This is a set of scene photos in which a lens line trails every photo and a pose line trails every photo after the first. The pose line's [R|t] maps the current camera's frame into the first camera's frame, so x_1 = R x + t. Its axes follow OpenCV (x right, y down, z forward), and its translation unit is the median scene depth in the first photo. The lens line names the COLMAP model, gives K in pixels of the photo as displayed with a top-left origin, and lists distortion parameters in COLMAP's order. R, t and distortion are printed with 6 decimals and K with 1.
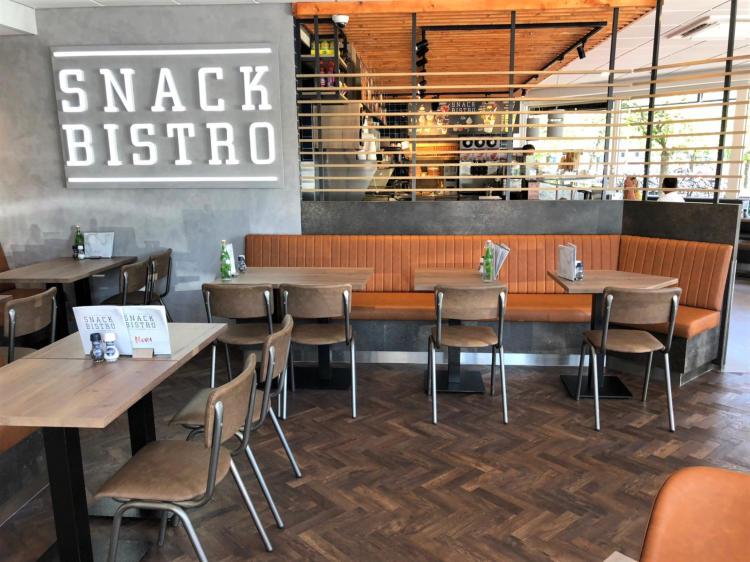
lens RADIAL K [[615.2, 0, 368.5], [0, 615.2, 288.1], [0, 0, 1]] dist [0.043538, -0.043162]
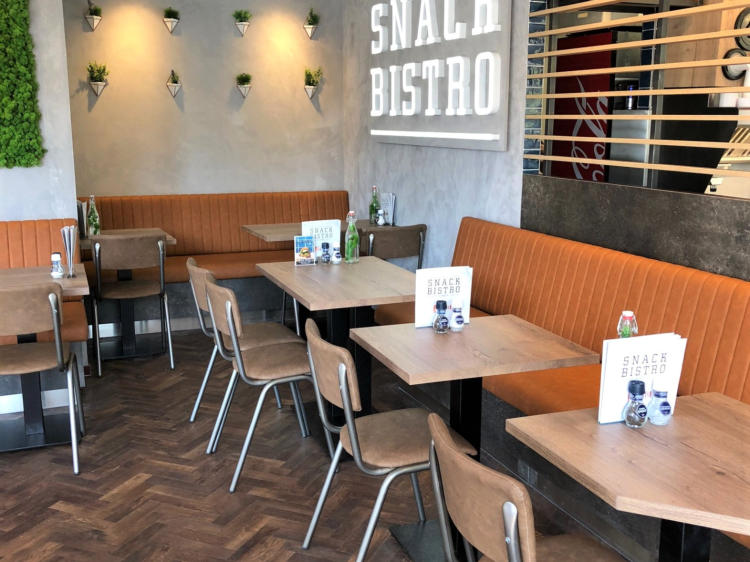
lens RADIAL K [[807.0, 0, 376.2], [0, 807.0, 283.2], [0, 0, 1]] dist [0.038990, 0.000000]
pose [[0.452022, 0.189652, -0.871612, 0.580645], [-0.188992, 0.975315, 0.114204, -0.102390], [0.871756, 0.113105, 0.476706, 0.508414]]
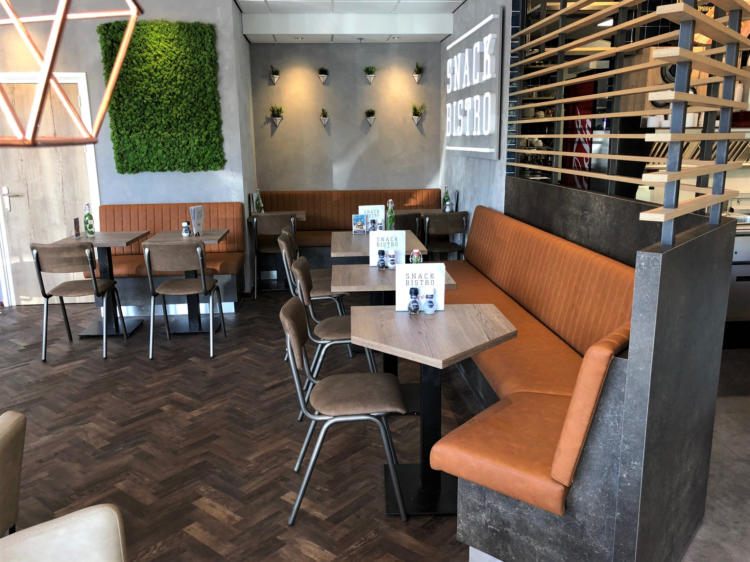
lens RADIAL K [[615.2, 0, 379.8], [0, 615.2, 286.1], [0, 0, 1]] dist [0.043538, -0.043162]
pose [[0.178222, 0.236568, -0.955130, 0.803145], [-0.193163, 0.960194, 0.201779, -0.137694], [0.964844, 0.148534, 0.216824, 0.667228]]
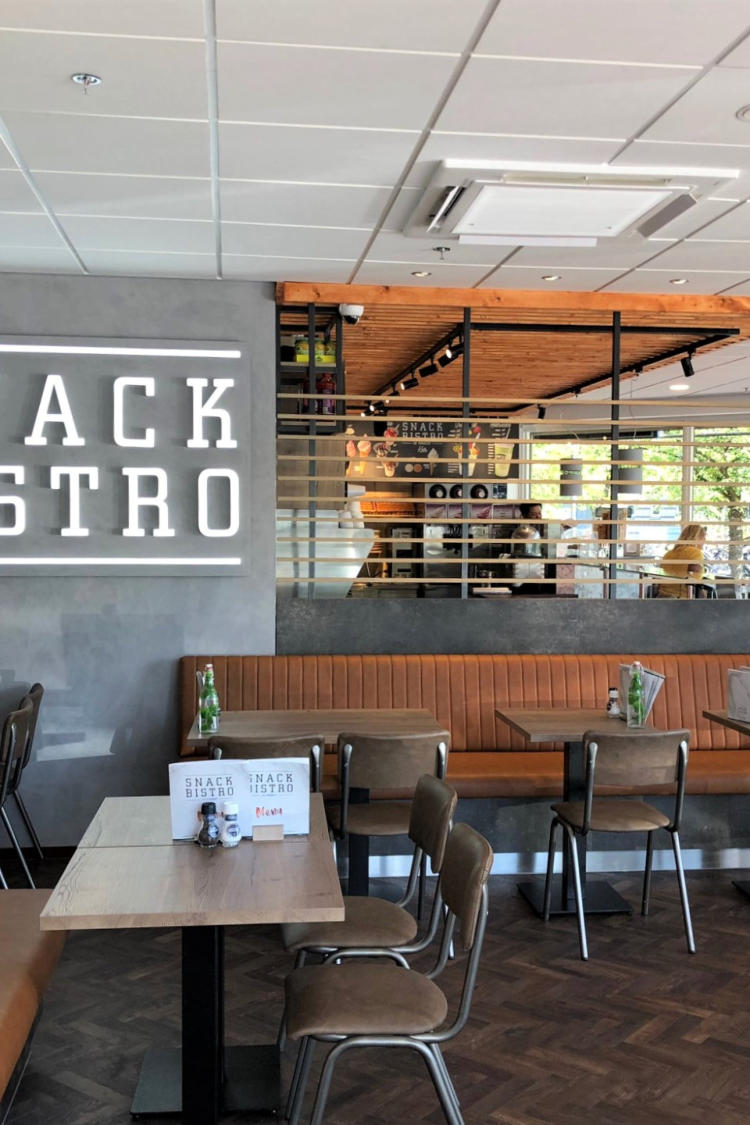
lens RADIAL K [[1274.7, 0, 375.3], [0, 1274.7, 567.8], [0, 0, 1]] dist [0.061565, 0.000000]
pose [[0.980143, 0.007704, 0.198141, -0.267718], [0.023735, 0.987503, -0.155805, 0.020933], [-0.196865, 0.157414, 0.967711, -0.200974]]
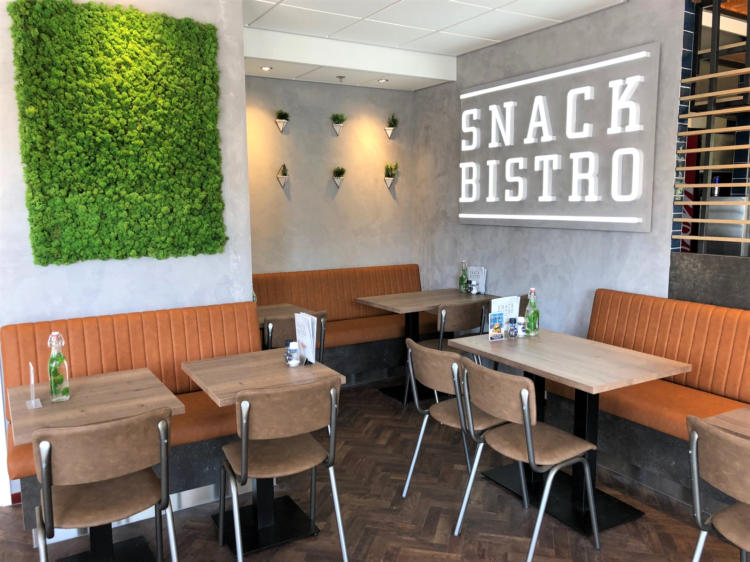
lens RADIAL K [[615.2, 0, 389.5], [0, 615.2, 279.0], [0, 0, 1]] dist [0.043538, -0.043162]
pose [[0.594142, 0.108225, -0.797046, 0.284618], [-0.167184, 0.985882, 0.009242, -0.064213], [0.786794, 0.127763, 0.603848, 0.319727]]
